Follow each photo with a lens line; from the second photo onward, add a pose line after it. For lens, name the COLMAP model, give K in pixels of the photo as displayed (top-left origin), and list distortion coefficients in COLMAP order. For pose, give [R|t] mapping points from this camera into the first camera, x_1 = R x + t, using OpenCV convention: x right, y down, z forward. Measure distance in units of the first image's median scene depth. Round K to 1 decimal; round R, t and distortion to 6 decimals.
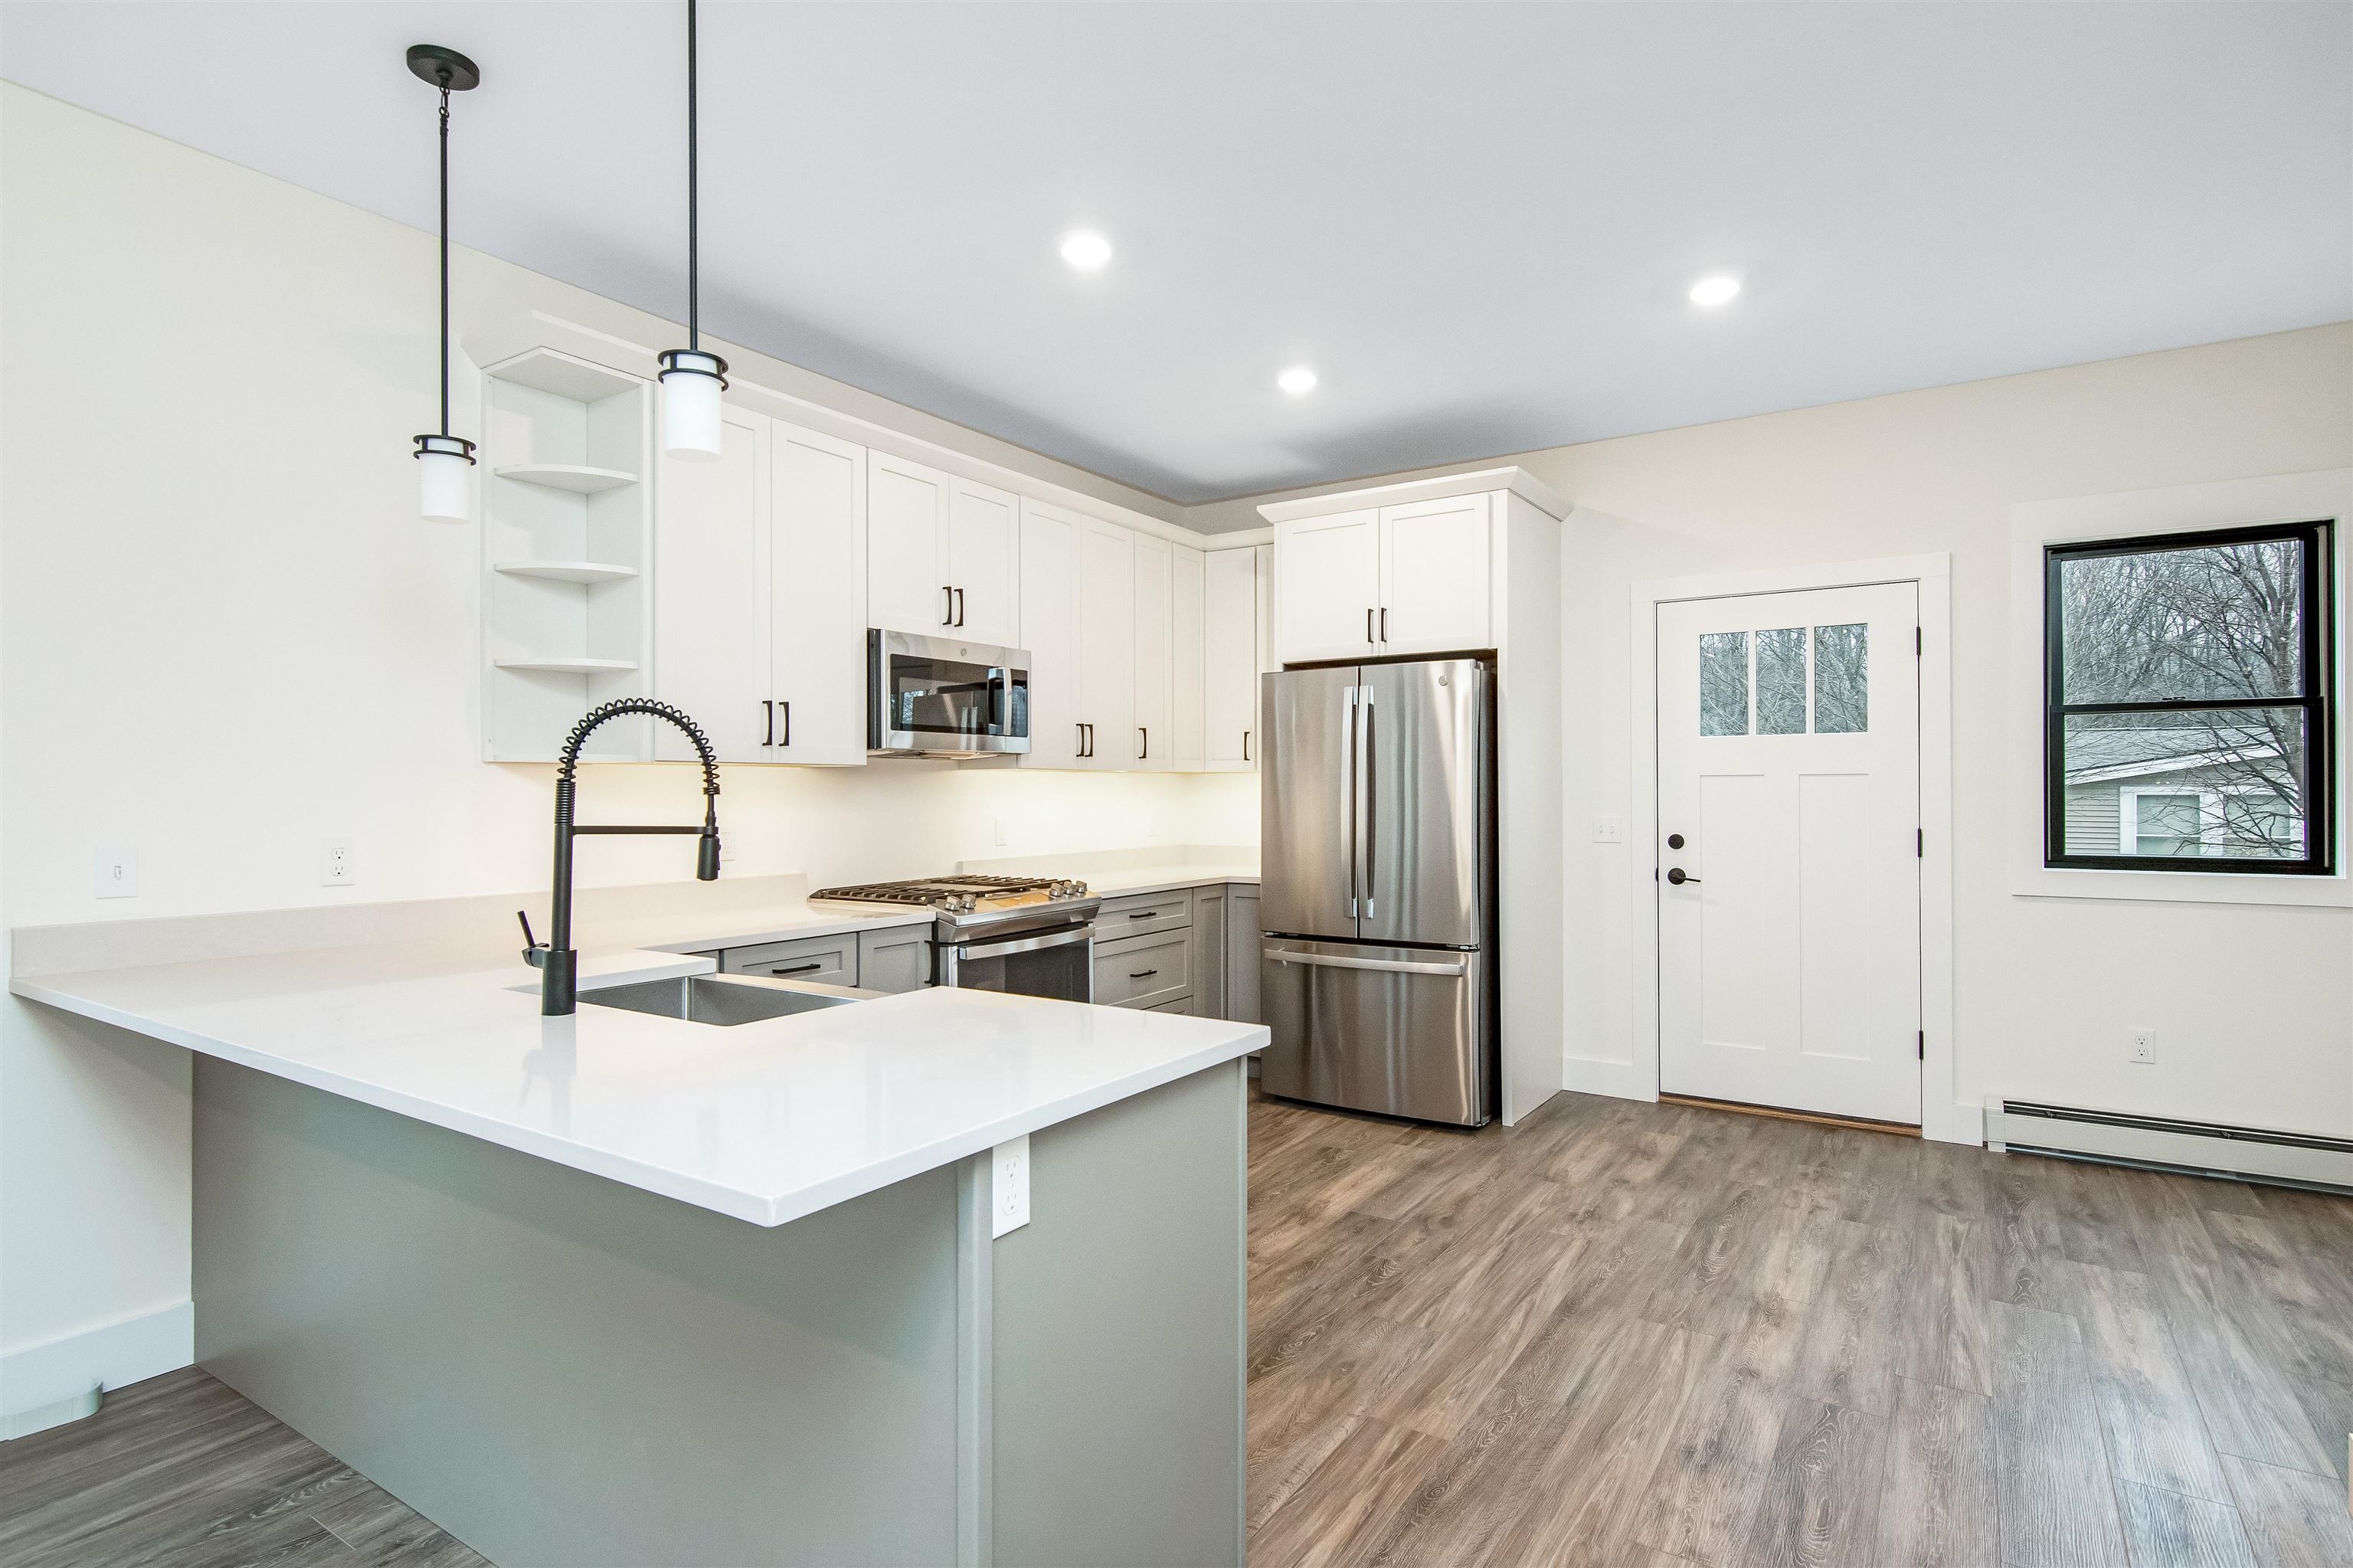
lens RADIAL K [[1192.5, 0, 1176.5], [0, 1192.5, 784.0], [0, 0, 1]] dist [0.015021, -0.010081]
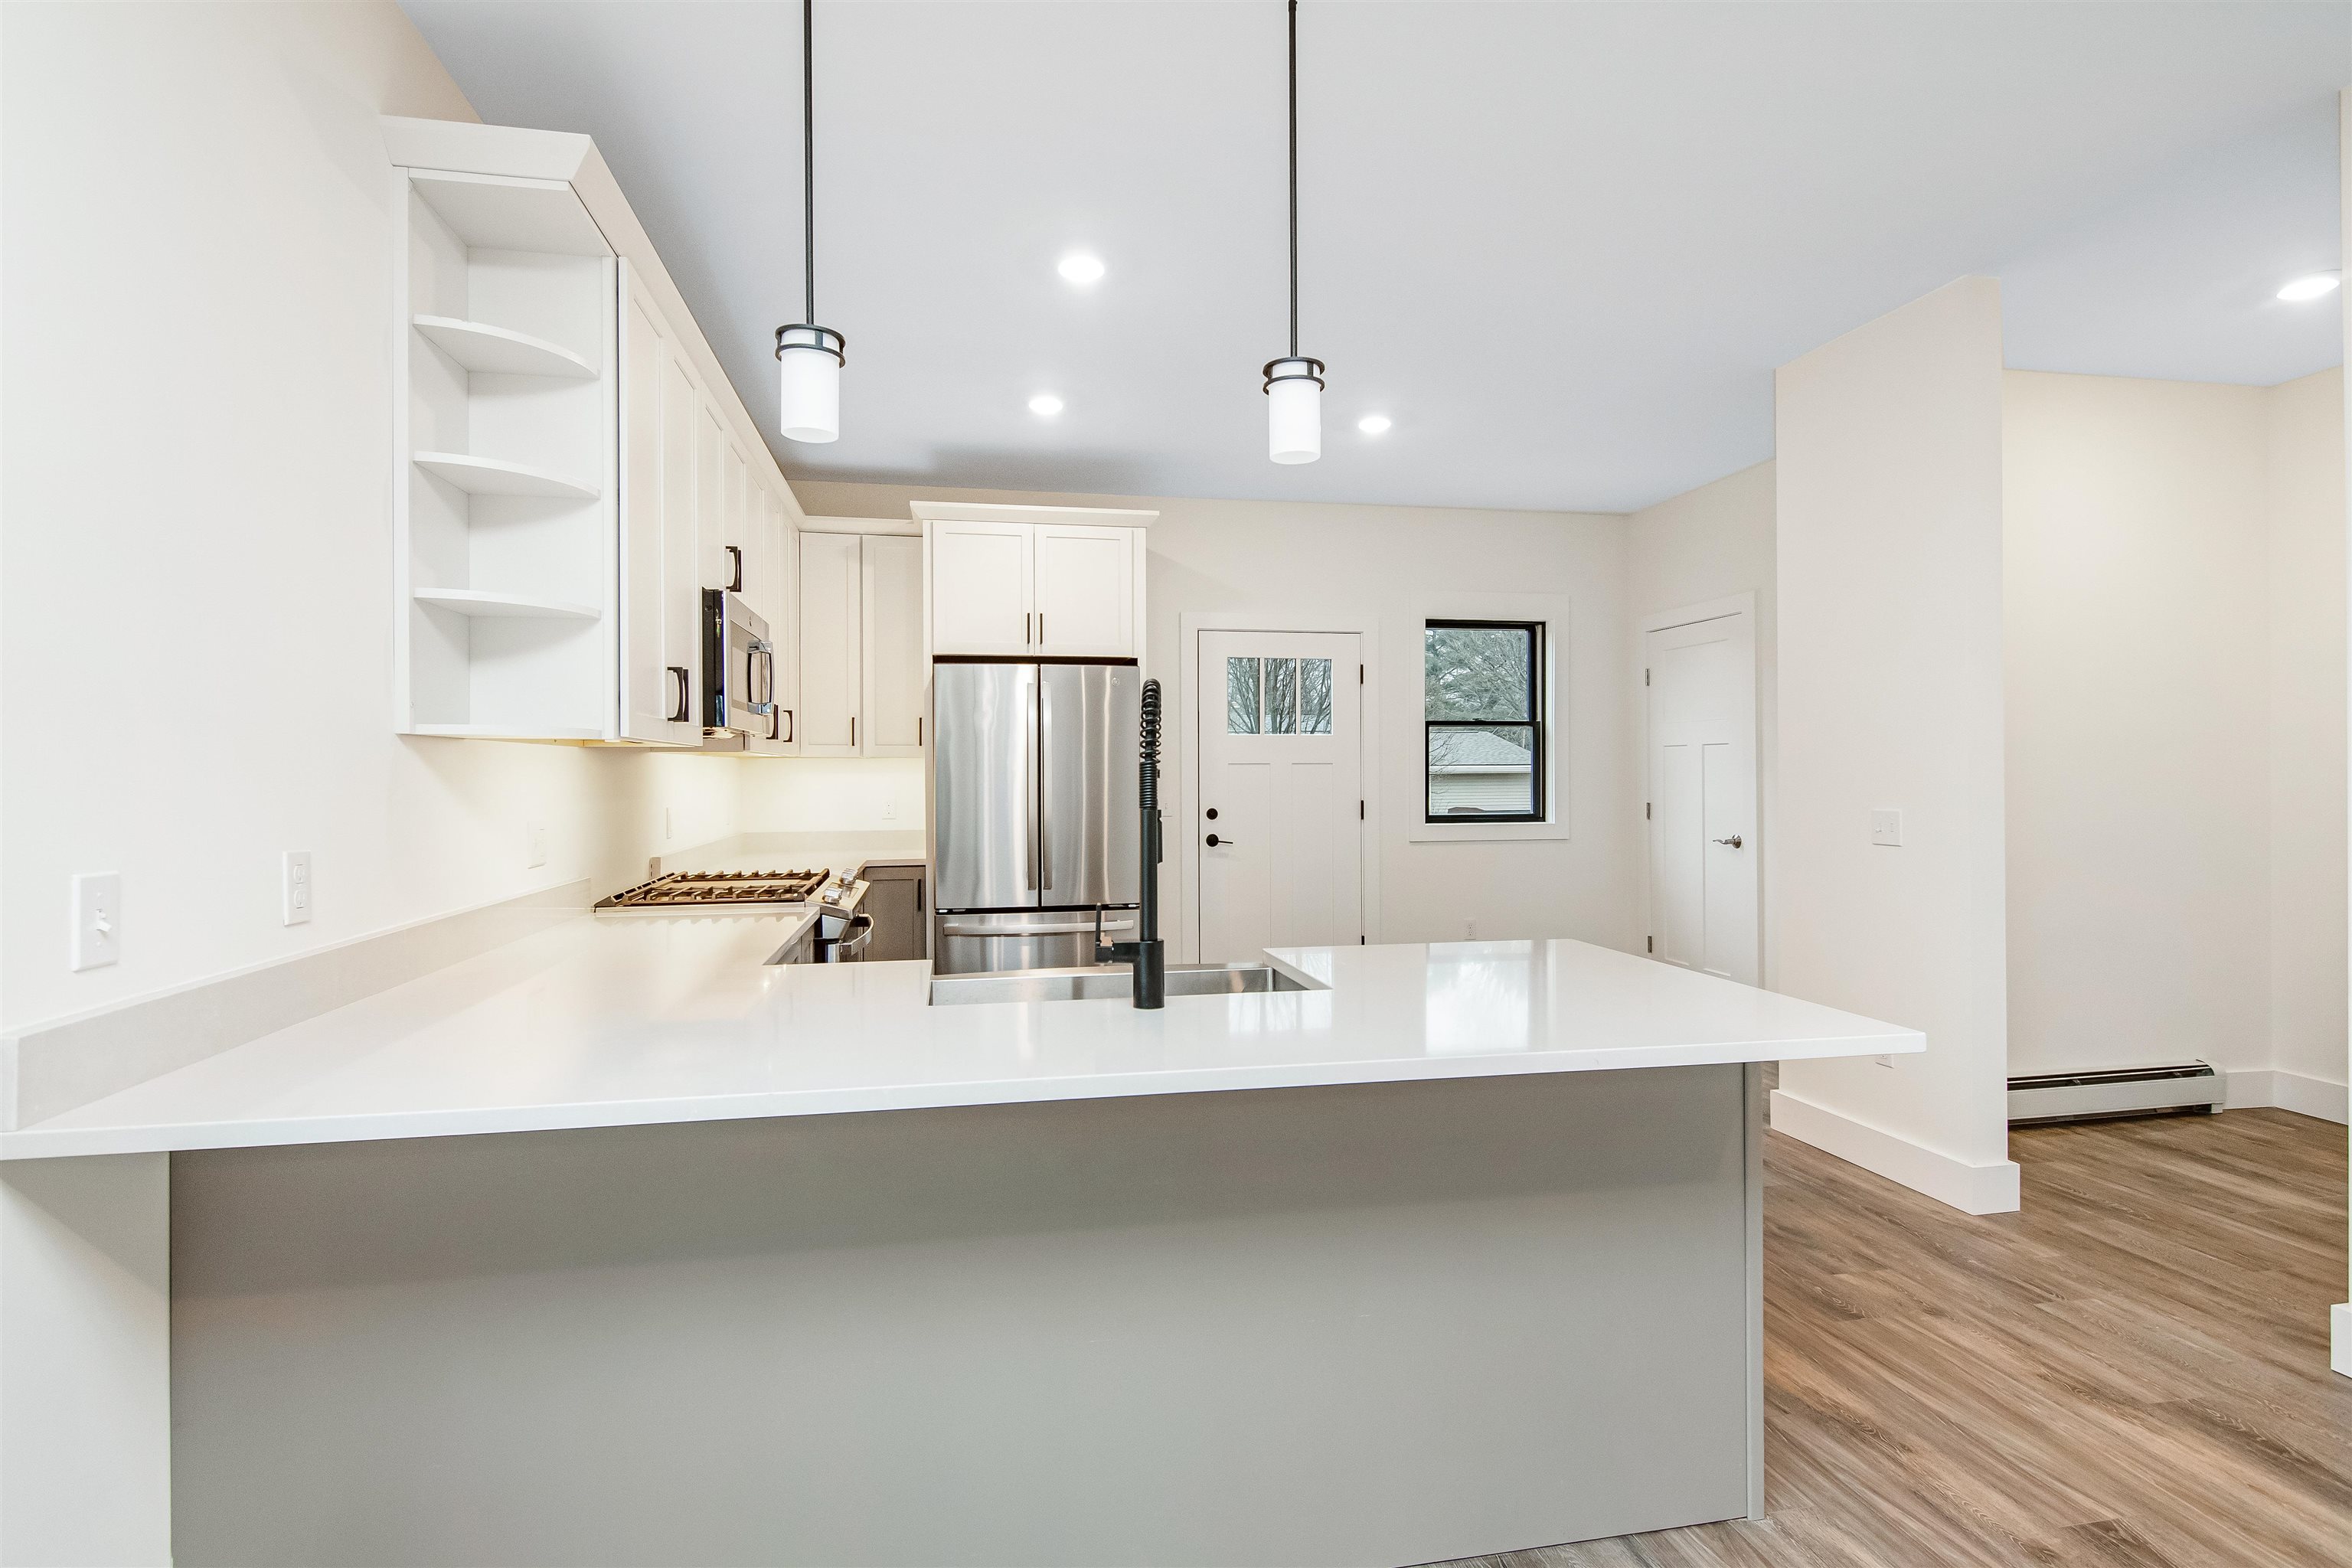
lens RADIAL K [[1123.1, 0, 1167.5], [0, 1123.1, 780.5], [0, 0, 1]] dist [0.021447, -0.010450]
pose [[0.721900, -0.005328, 0.691977, -0.576261], [-0.001629, 0.999955, 0.009399, 0.000149], [-0.691996, -0.007913, 0.721858, 0.176233]]
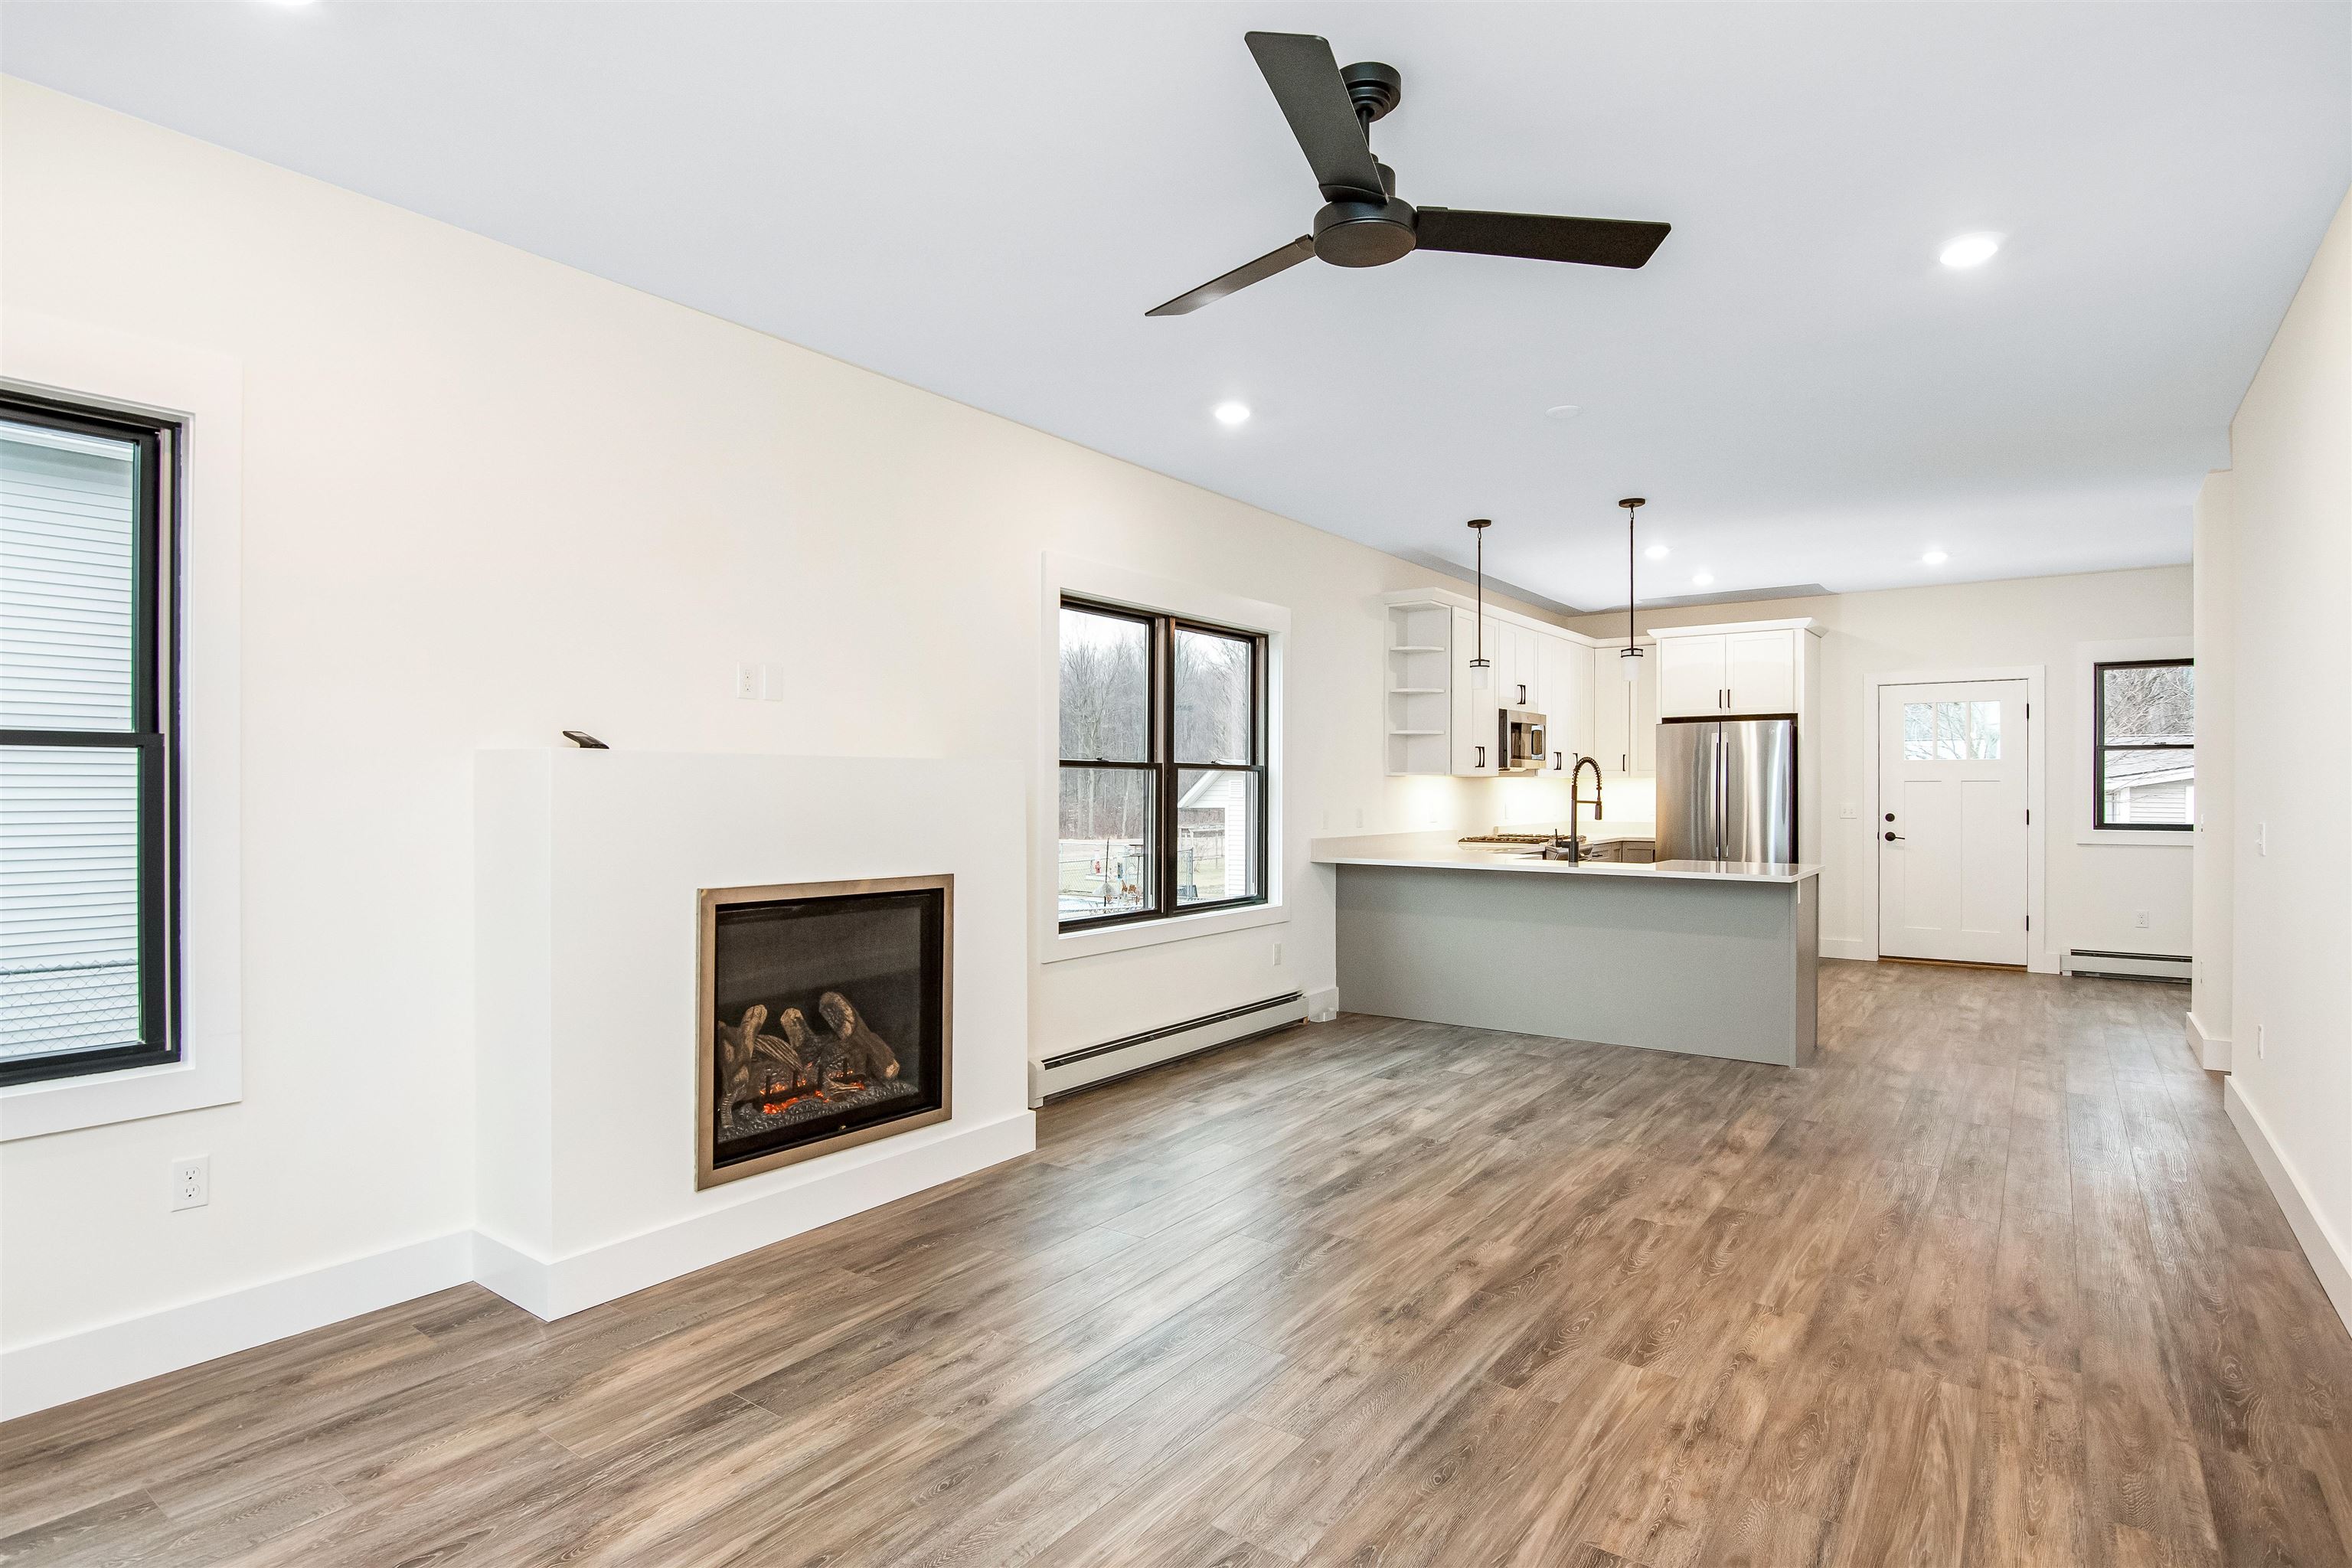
lens RADIAL K [[1178.7, 0, 1179.7], [0, 1178.7, 791.1], [0, 0, 1]] dist [-0.001496, -0.012533]
pose [[0.998478, 0.002918, -0.055077, -0.689133], [-0.002417, 0.999955, 0.009158, -0.006916], [0.055101, -0.009011, 0.998440, -1.036326]]
